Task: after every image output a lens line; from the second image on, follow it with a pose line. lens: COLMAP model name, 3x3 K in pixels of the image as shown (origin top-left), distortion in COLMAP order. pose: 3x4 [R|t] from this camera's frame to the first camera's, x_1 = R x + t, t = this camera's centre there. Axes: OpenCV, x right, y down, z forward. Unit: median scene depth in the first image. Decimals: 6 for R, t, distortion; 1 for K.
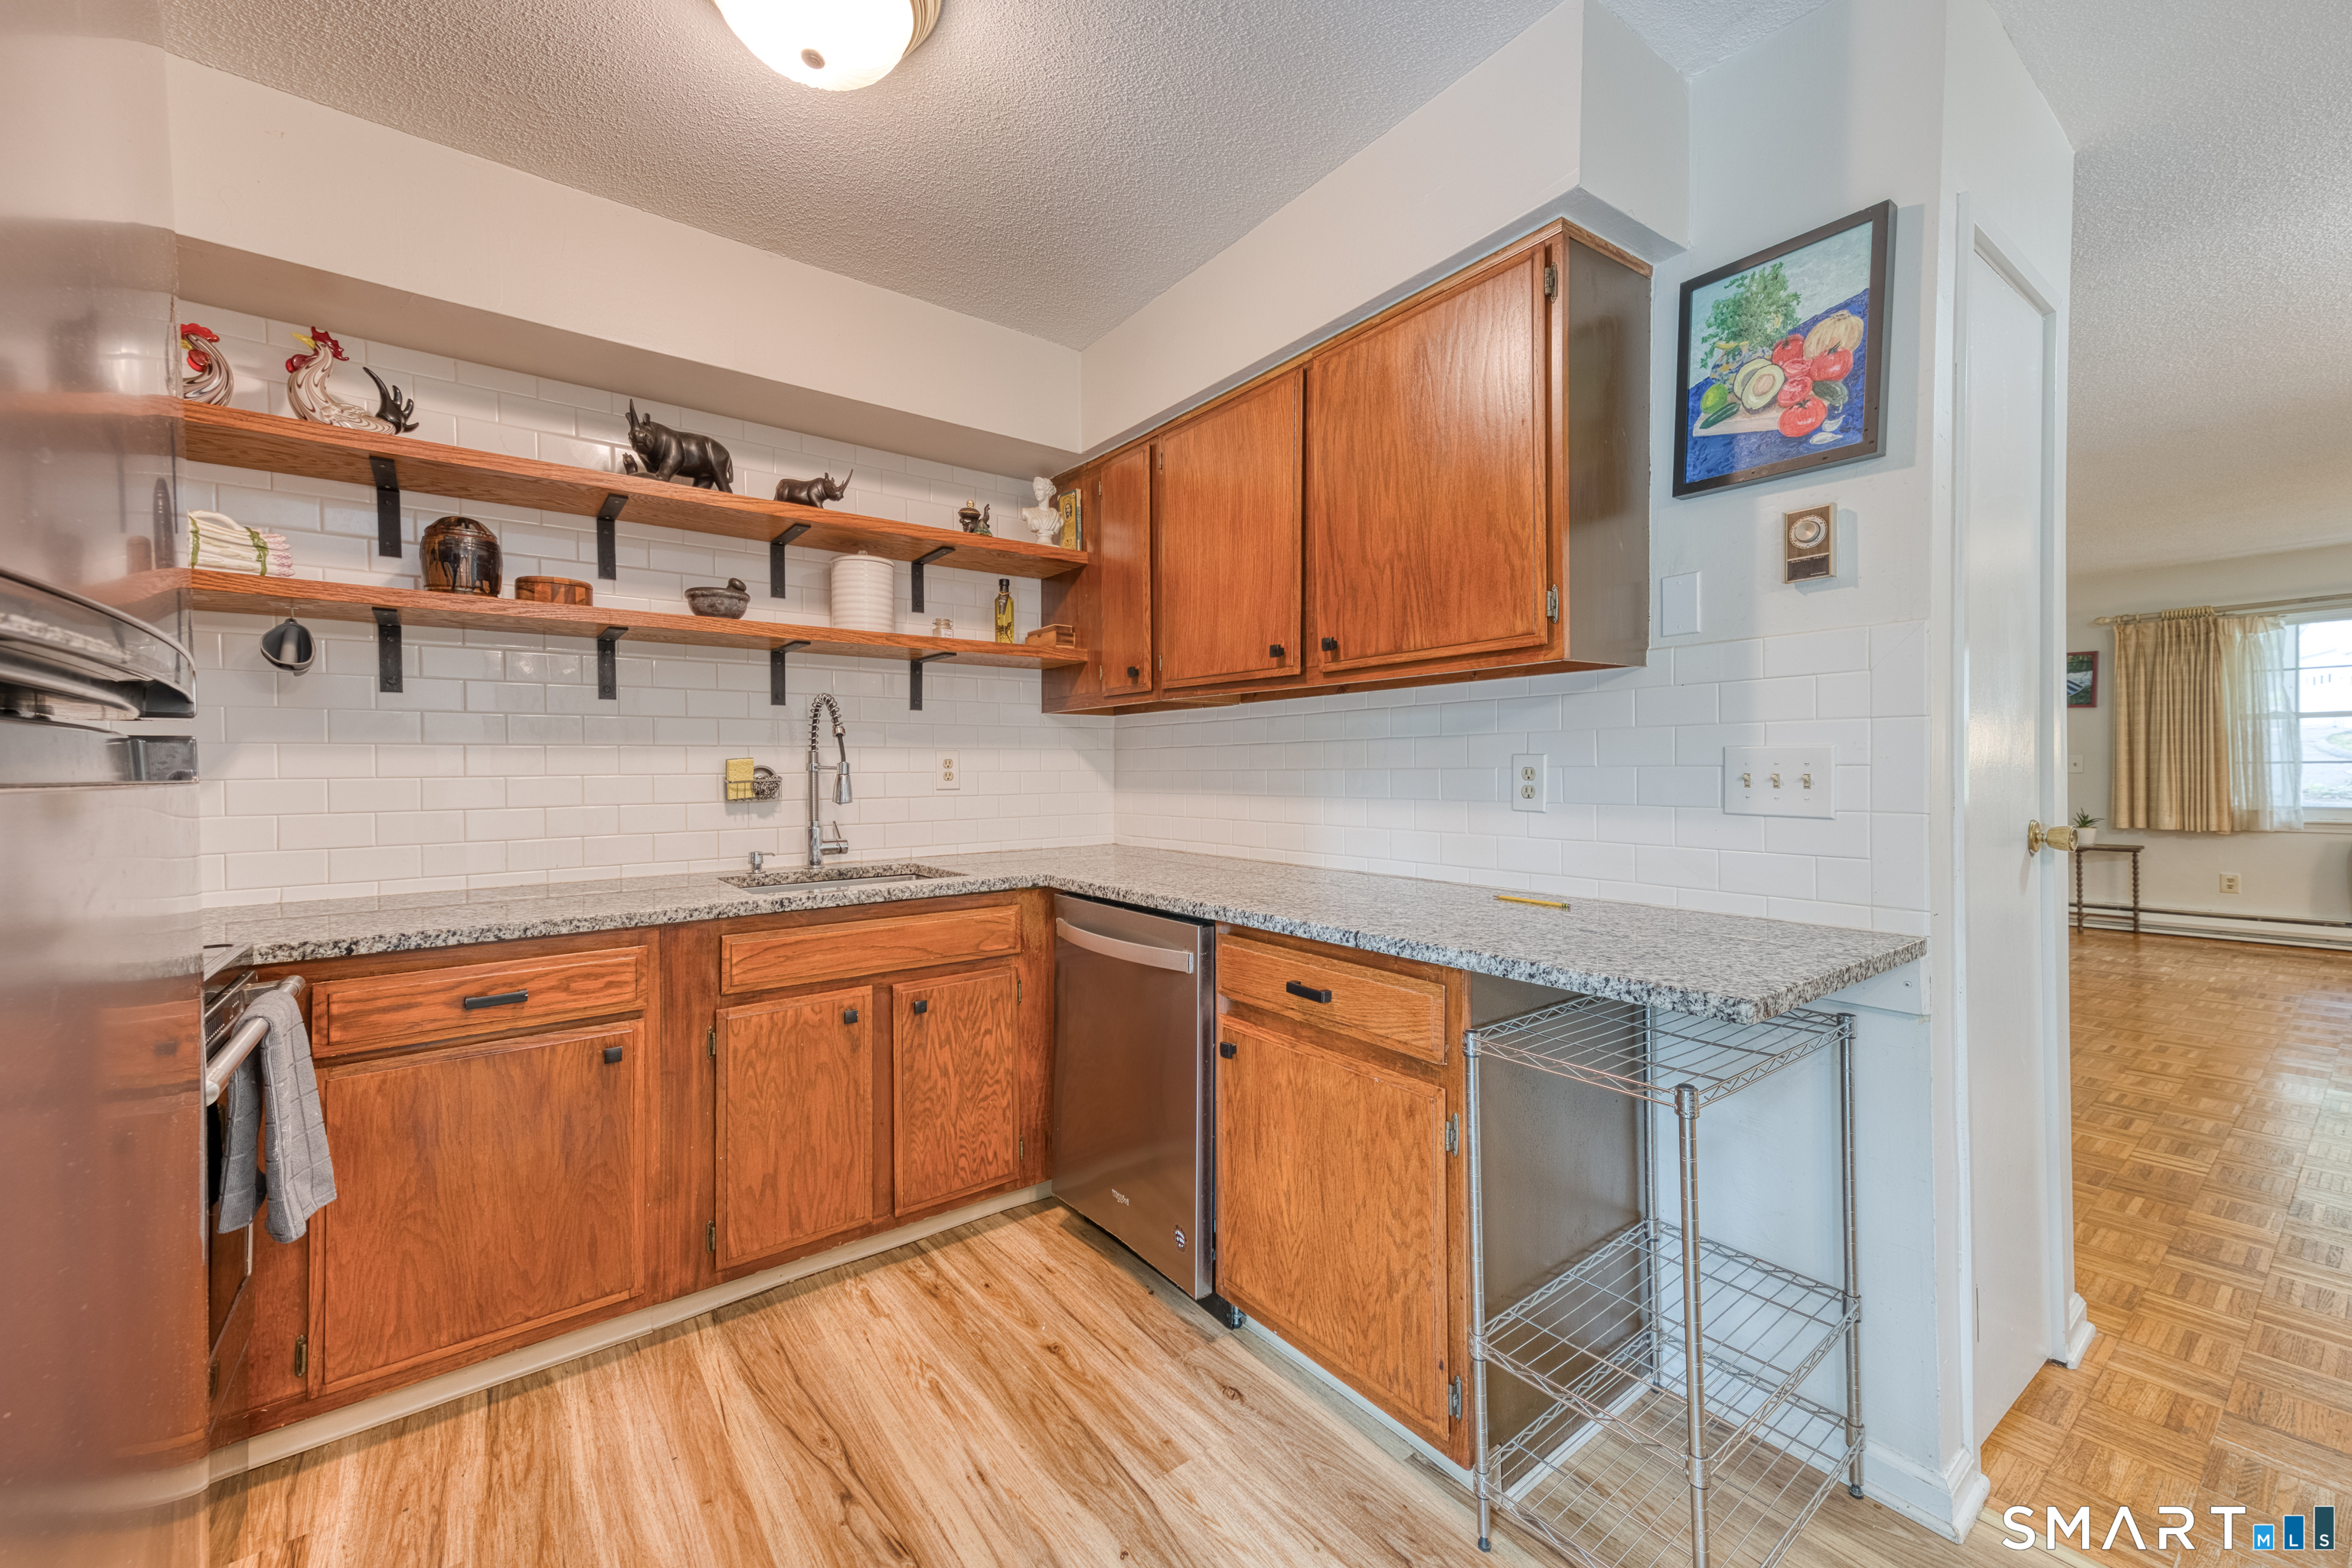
lens RADIAL K [[918.4, 0, 1168.2], [0, 918.4, 775.0], [0, 0, 1]] dist [0.001626, -0.000017]
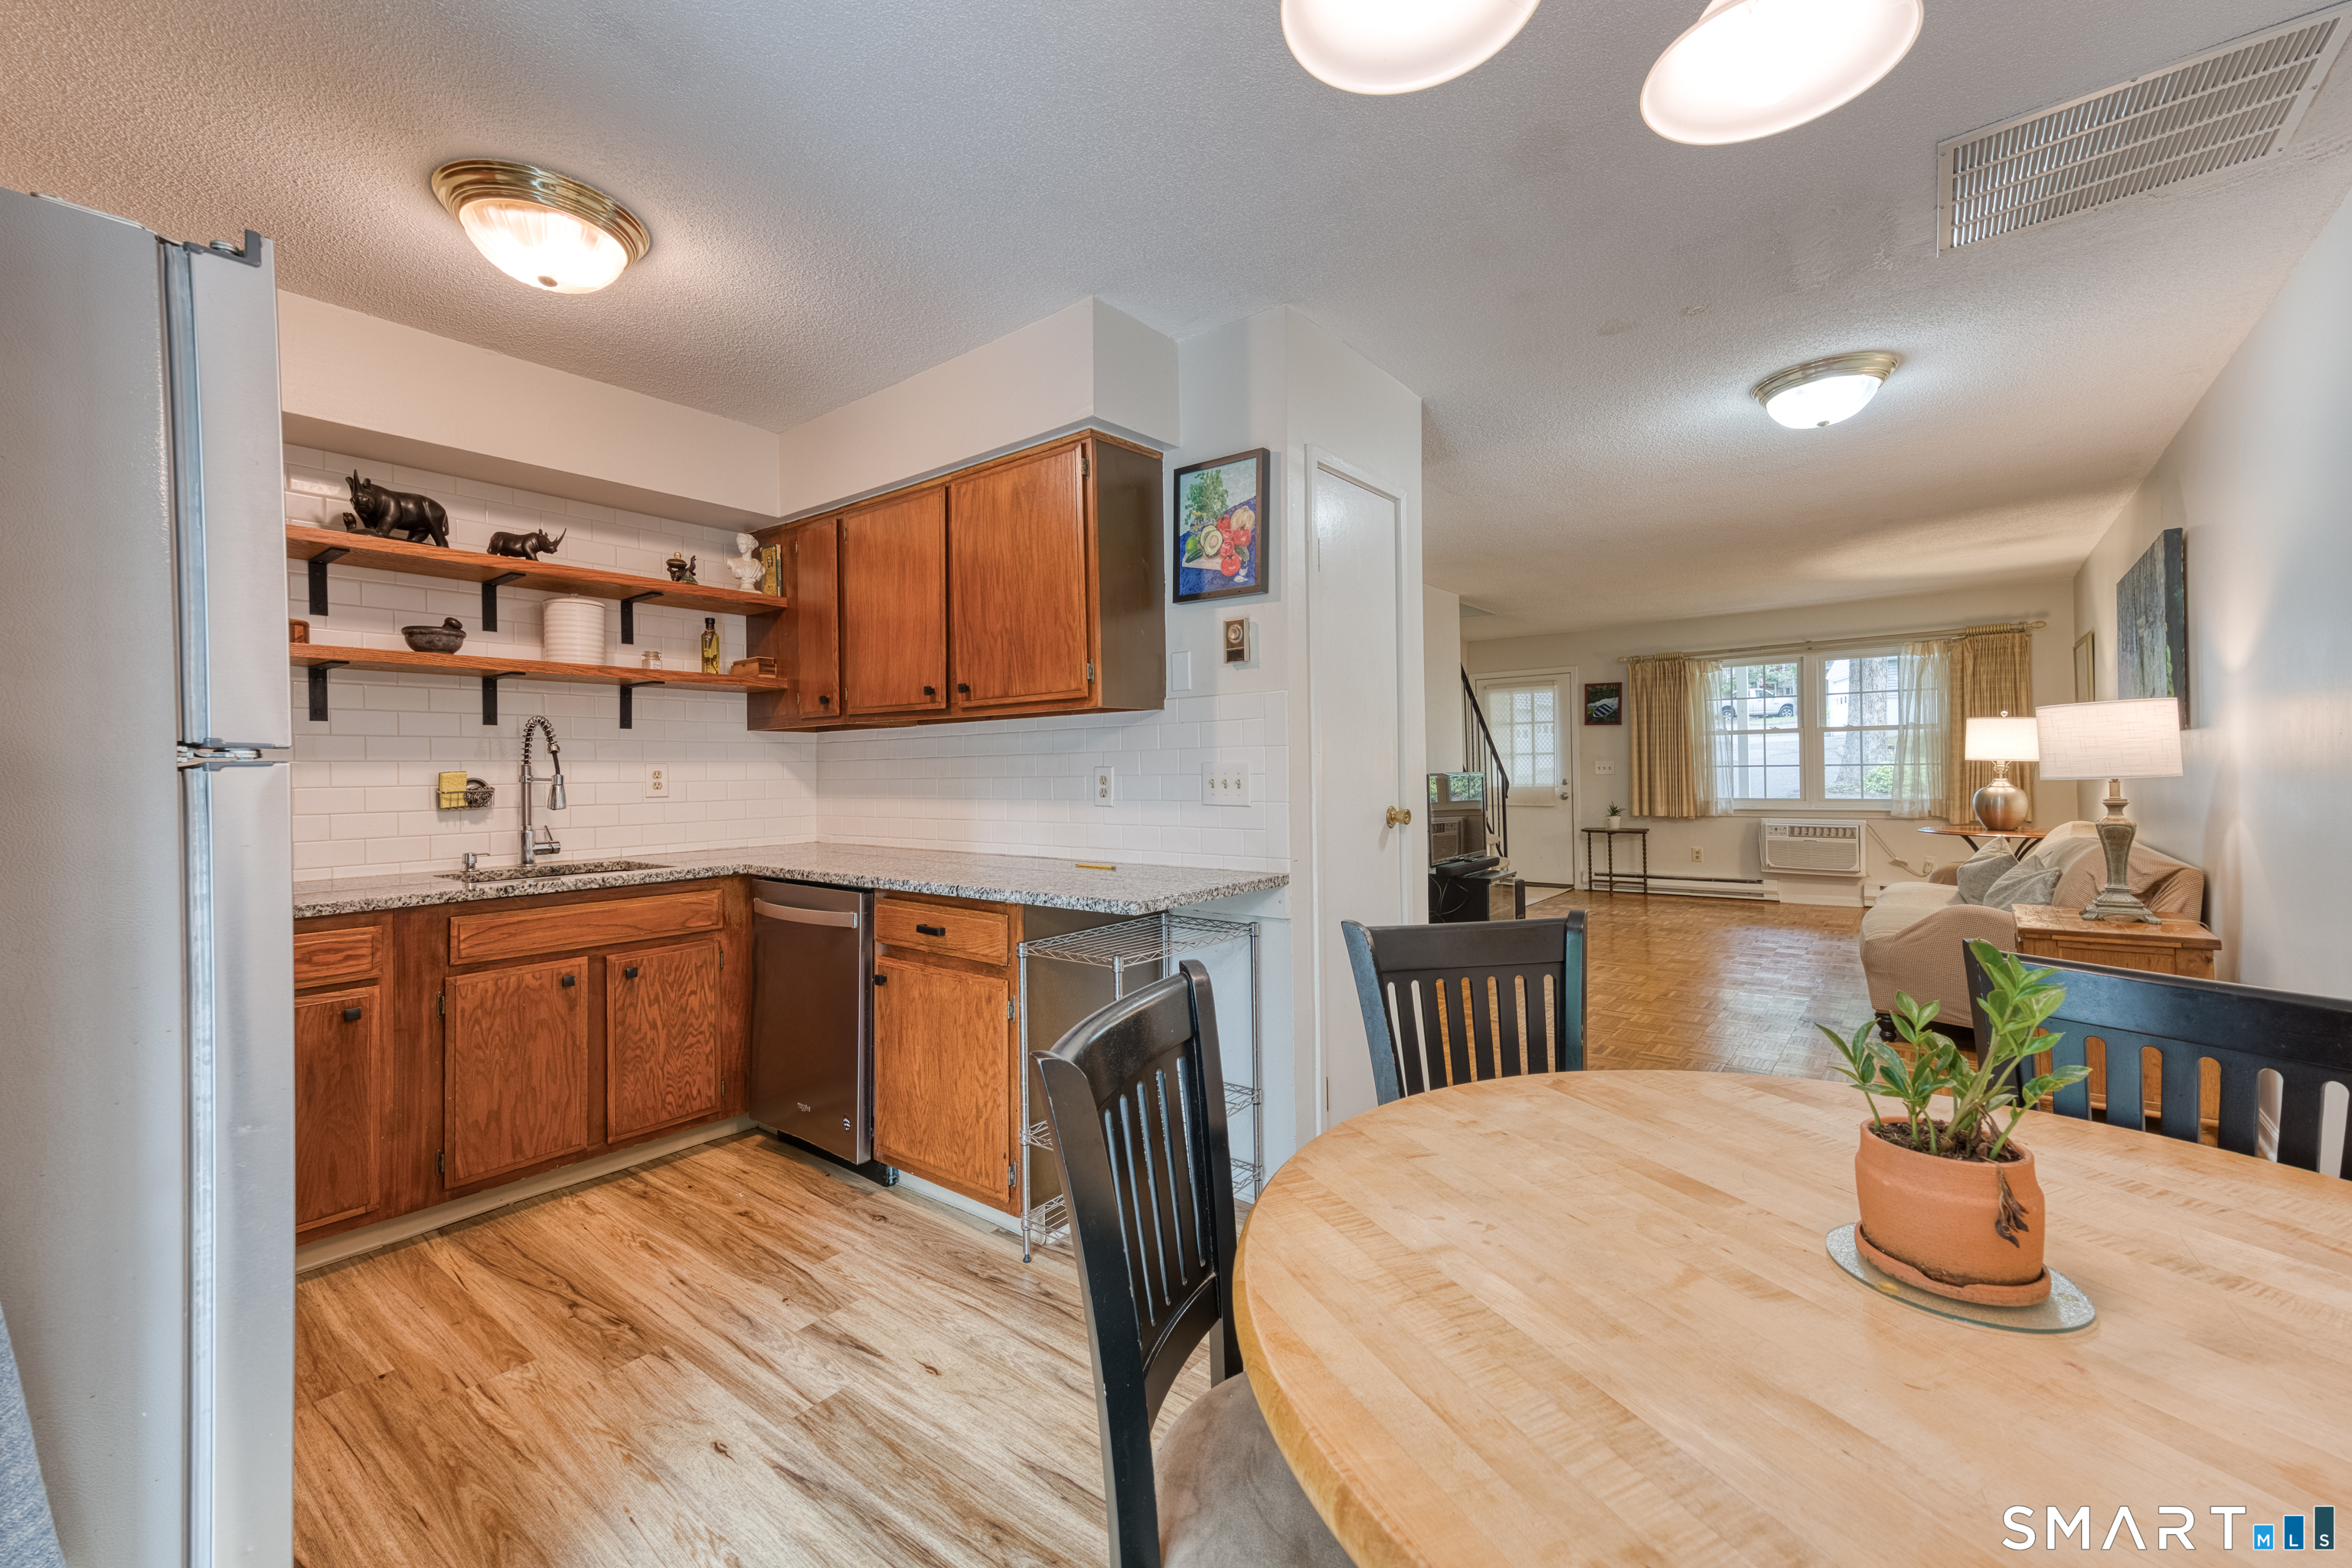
lens RADIAL K [[969.0, 0, 1194.6], [0, 969.0, 766.3], [0, 0, 1]] dist [0.014102, -0.000682]
pose [[0.963832, -0.004329, 0.266474, 0.124916], [0.008125, 0.999881, -0.013144, -0.002253], [-0.266385, 0.014834, 0.963752, -0.521703]]
